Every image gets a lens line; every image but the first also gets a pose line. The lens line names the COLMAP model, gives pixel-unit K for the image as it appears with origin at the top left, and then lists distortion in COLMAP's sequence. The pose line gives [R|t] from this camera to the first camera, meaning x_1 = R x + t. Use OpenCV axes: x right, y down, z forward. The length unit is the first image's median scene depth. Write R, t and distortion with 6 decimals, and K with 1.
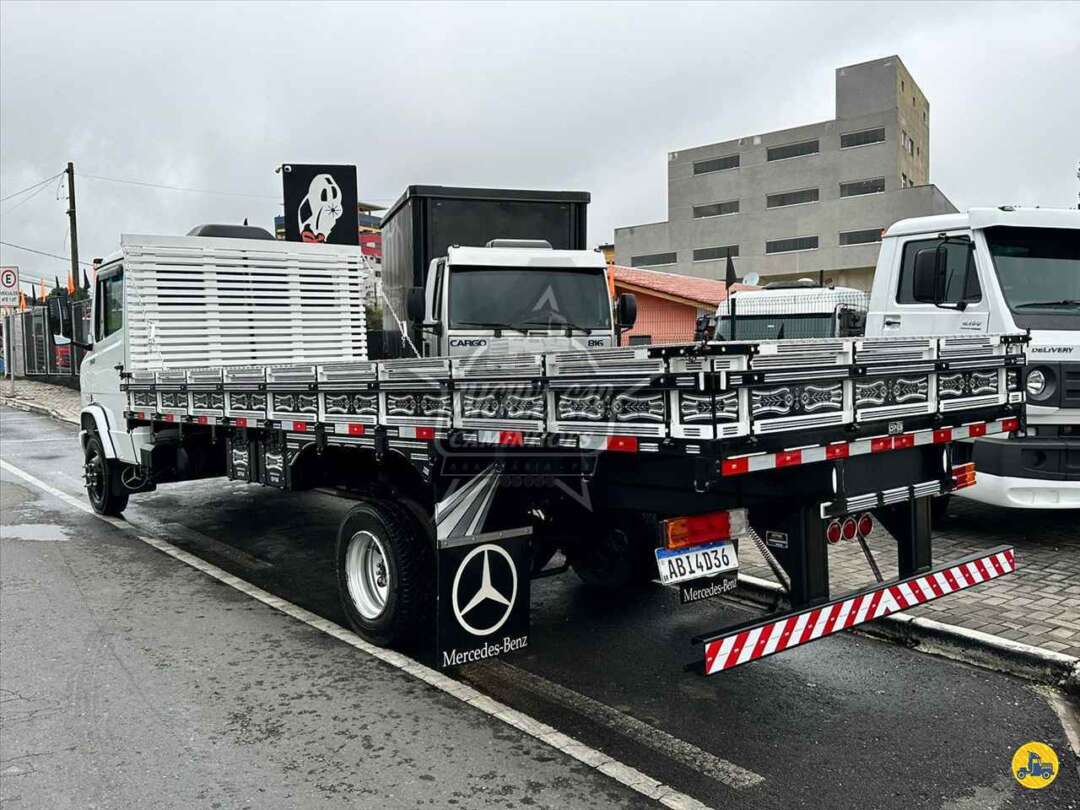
lens RADIAL K [[957.1, 0, 543.3], [0, 957.1, 407.6], [0, 0, 1]] dist [0.020508, -0.028889]
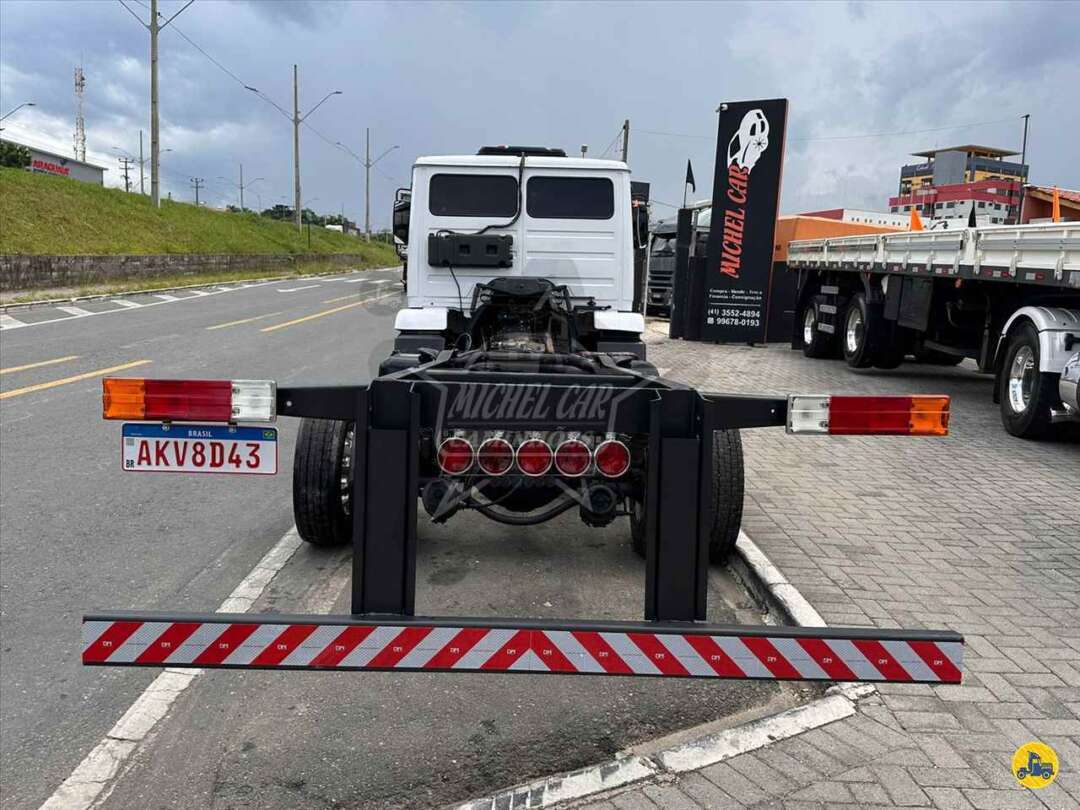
lens RADIAL K [[836.7, 0, 546.8], [0, 836.7, 426.4], [0, 0, 1]] dist [0.070615, -0.109805]
pose [[0.793868, 0.146671, -0.590136, 0.191055], [-0.086907, 0.987879, 0.128616, 0.003940], [0.601848, -0.050817, 0.796992, 0.093195]]
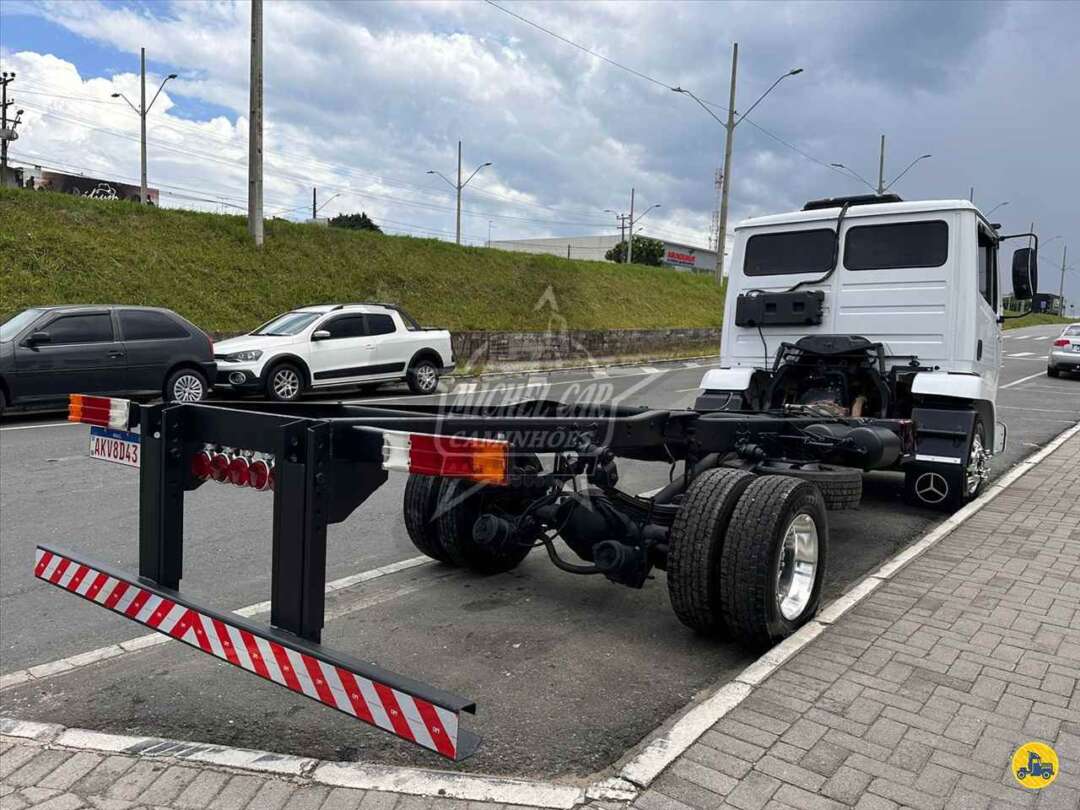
lens RADIAL K [[836.7, 0, 545.1], [0, 836.7, 430.1], [0, 0, 1]] dist [0.070615, -0.109805]
pose [[0.232523, 0.130192, -0.963838, 0.276361], [-0.086103, 0.989865, 0.112936, -0.004486], [0.968772, 0.056730, 0.241376, 0.211137]]
